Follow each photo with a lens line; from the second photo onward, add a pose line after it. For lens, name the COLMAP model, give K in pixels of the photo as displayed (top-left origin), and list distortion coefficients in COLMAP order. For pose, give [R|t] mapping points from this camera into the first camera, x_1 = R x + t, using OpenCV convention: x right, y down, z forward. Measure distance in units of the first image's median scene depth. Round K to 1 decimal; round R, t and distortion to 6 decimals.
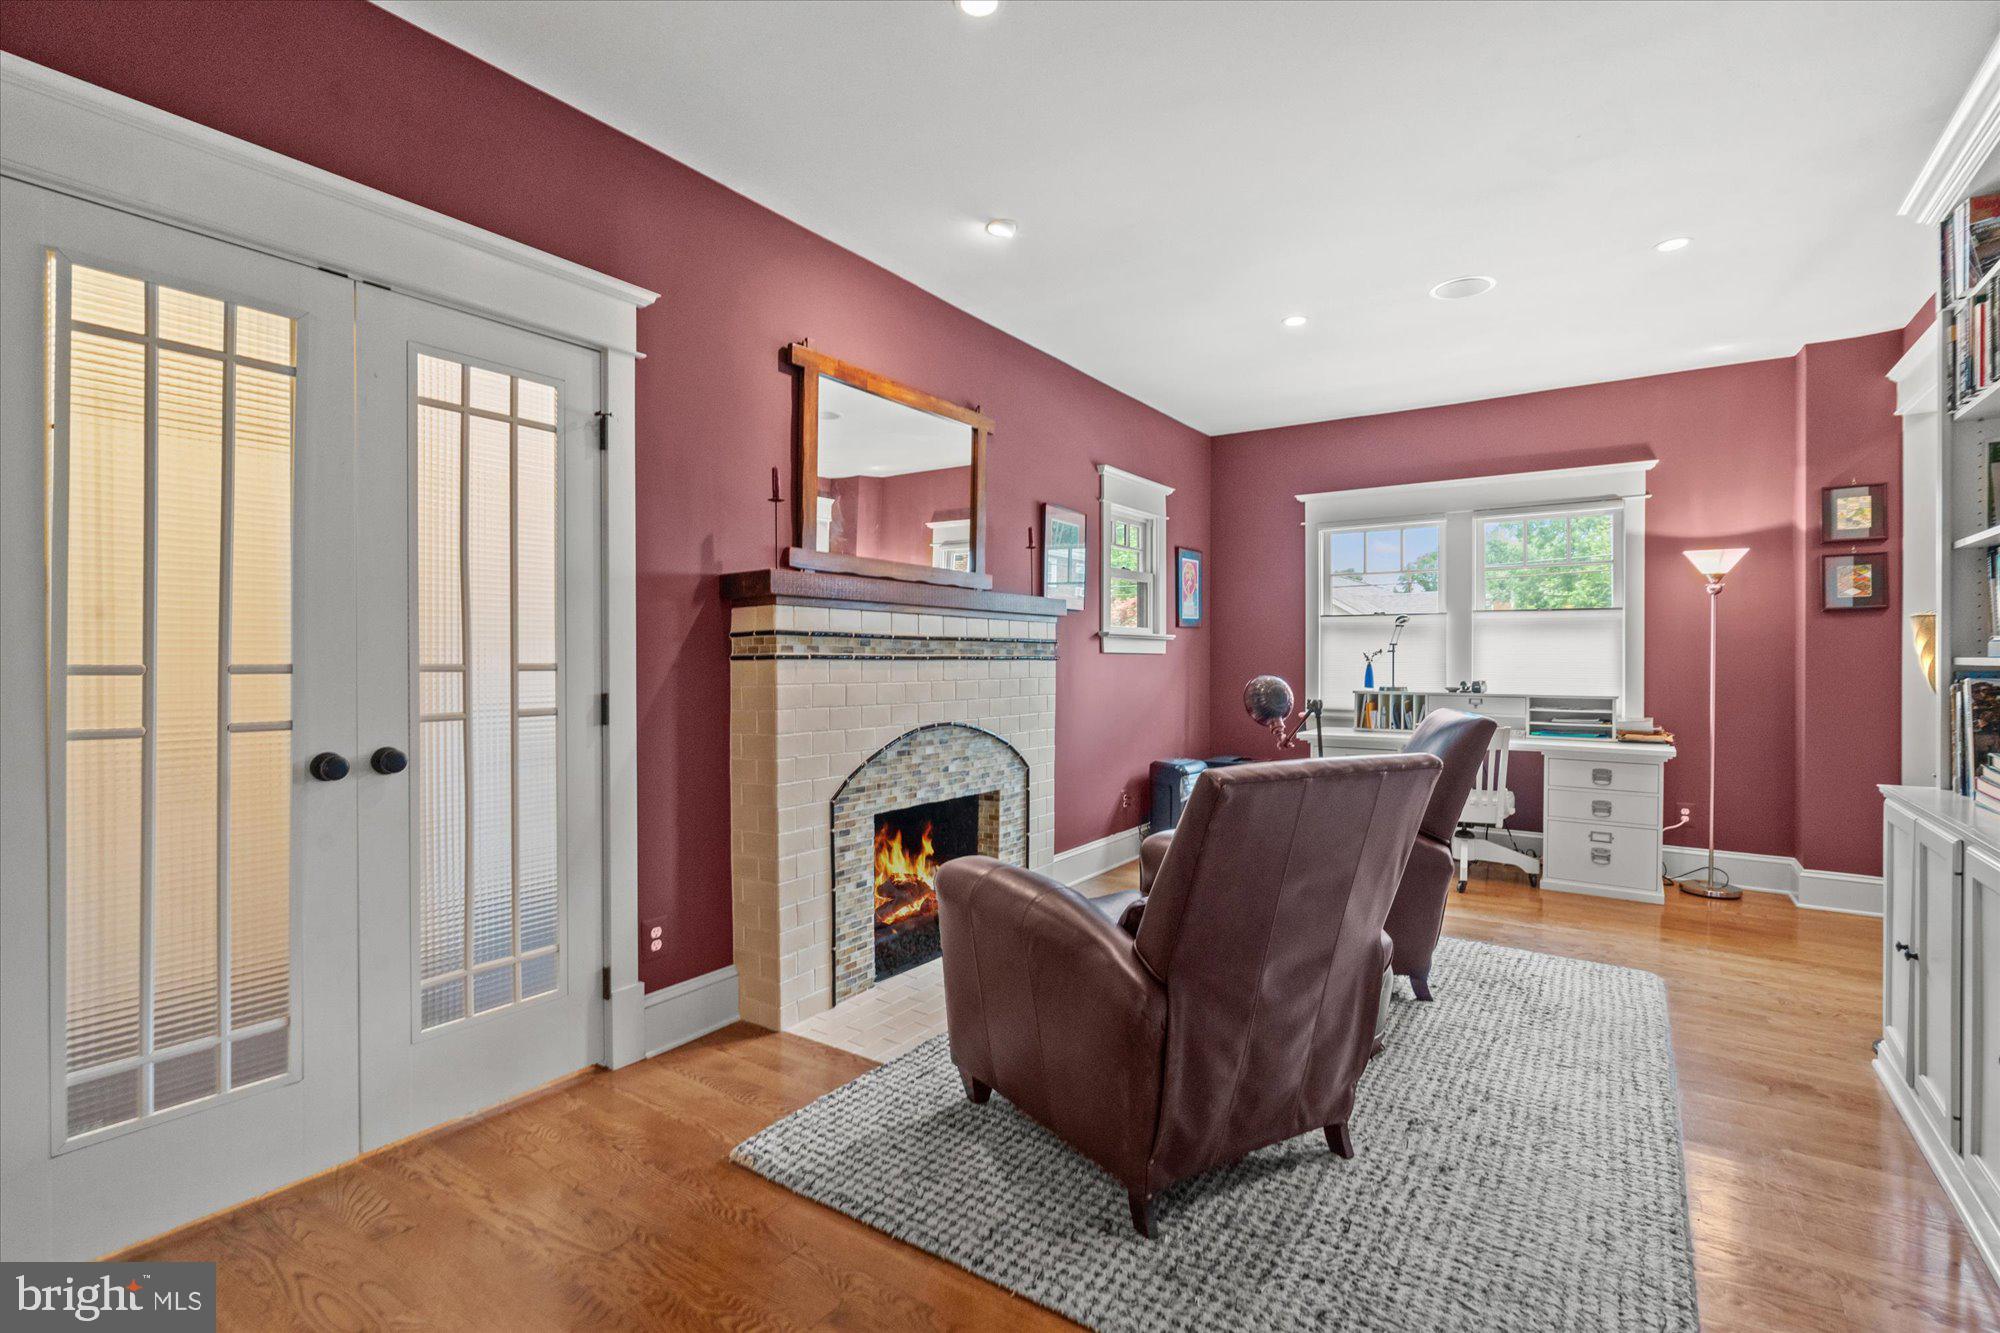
lens RADIAL K [[905.0, 0, 1015.3], [0, 905.0, 657.6], [0, 0, 1]] dist [-0.009471, 0.000359]
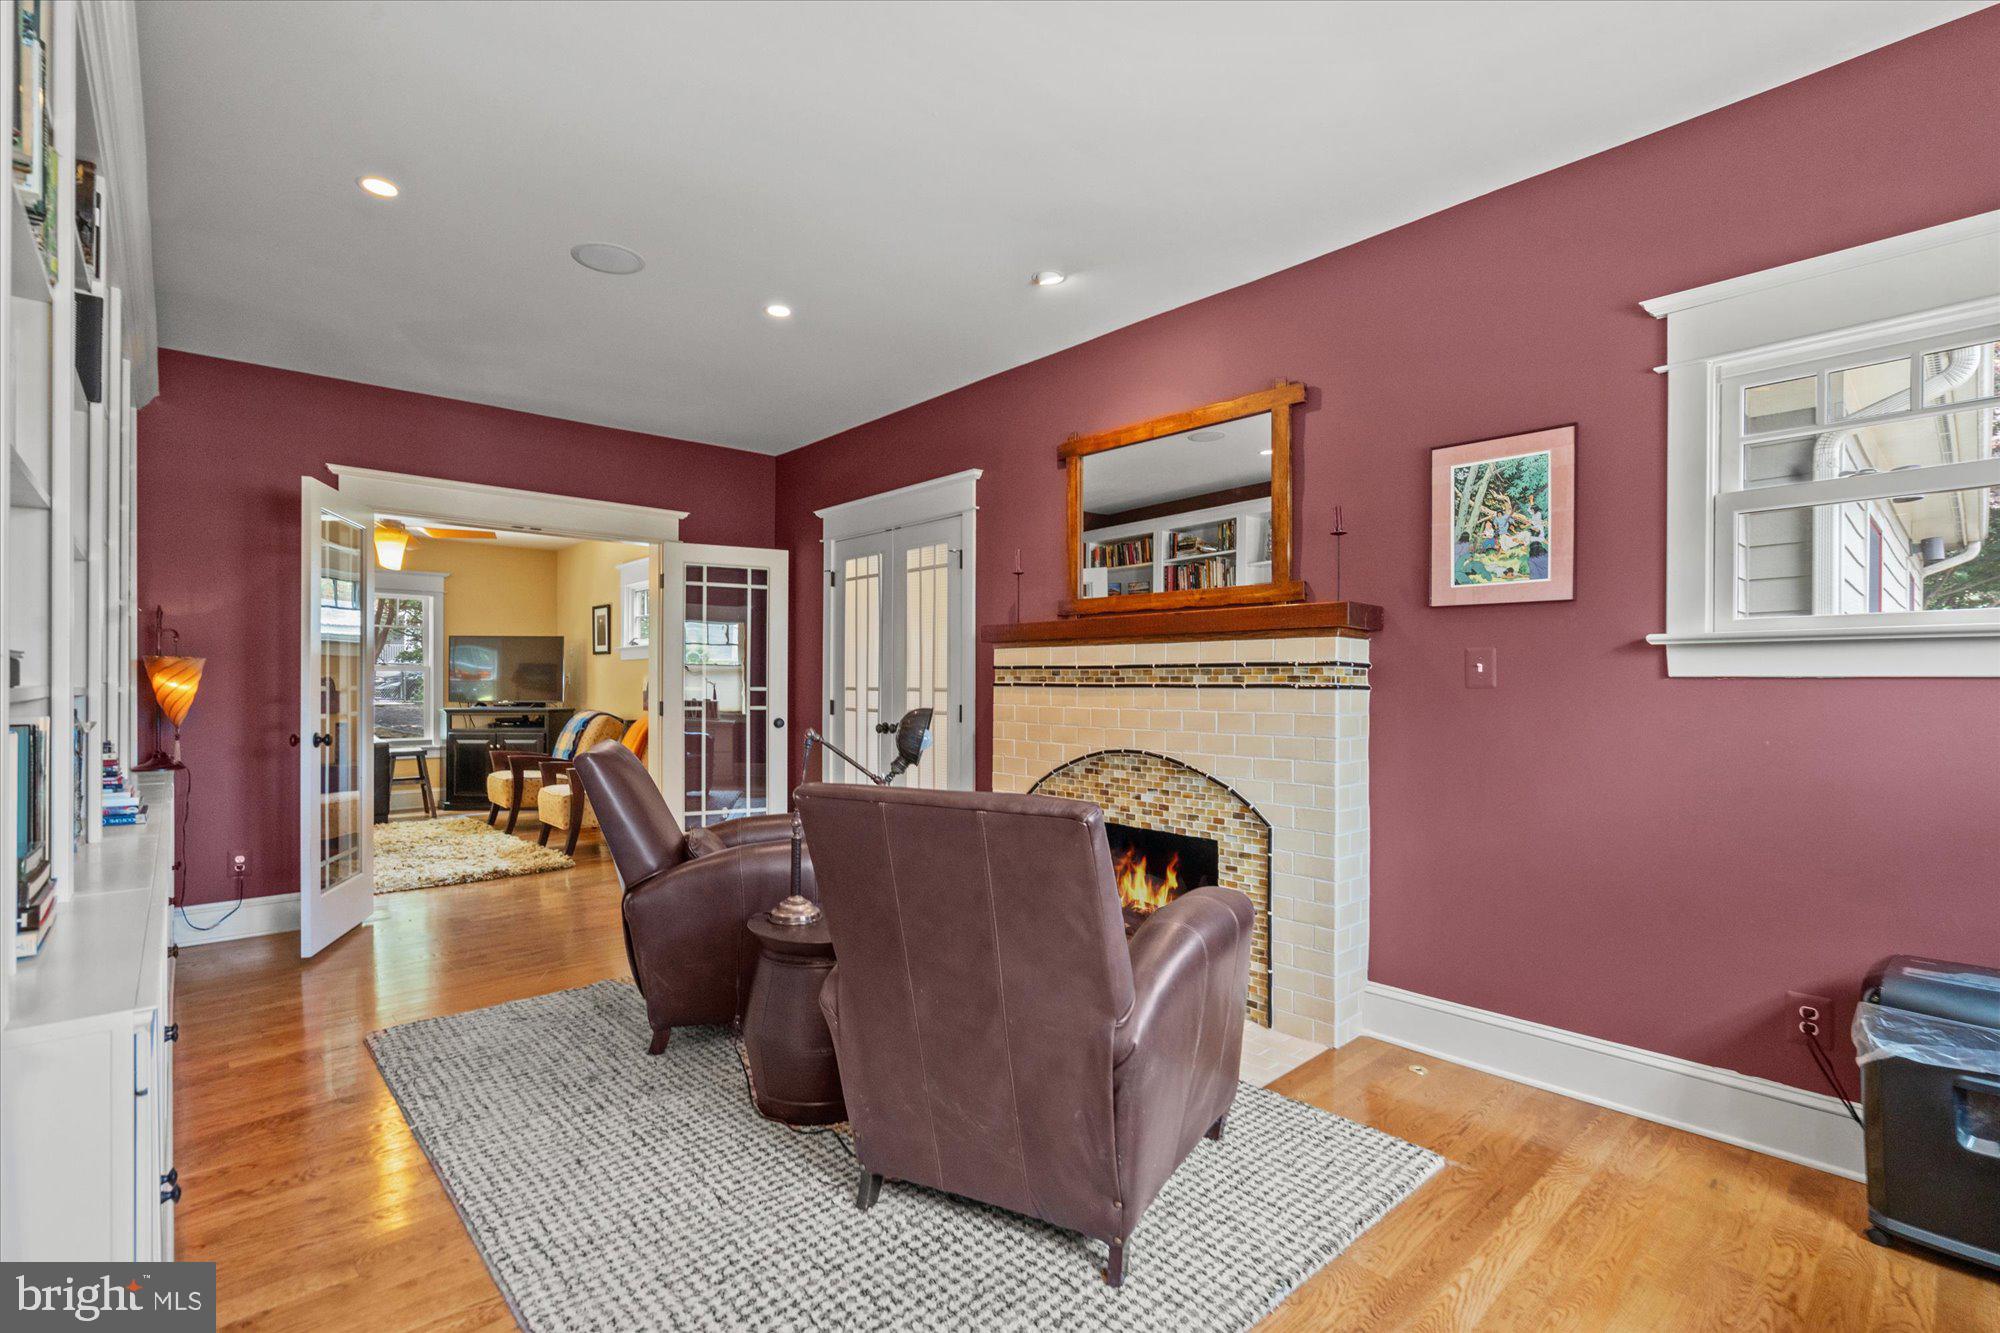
lens RADIAL K [[905.0, 0, 1013.1], [0, 905.0, 683.1], [0, 0, 1]] dist [-0.009471, 0.000359]
pose [[-0.212479, -0.006426, -0.977145, 1.034111], [-0.005795, 0.999969, -0.005316, 0.004151], [0.977148, 0.004533, -0.212510, 1.198194]]
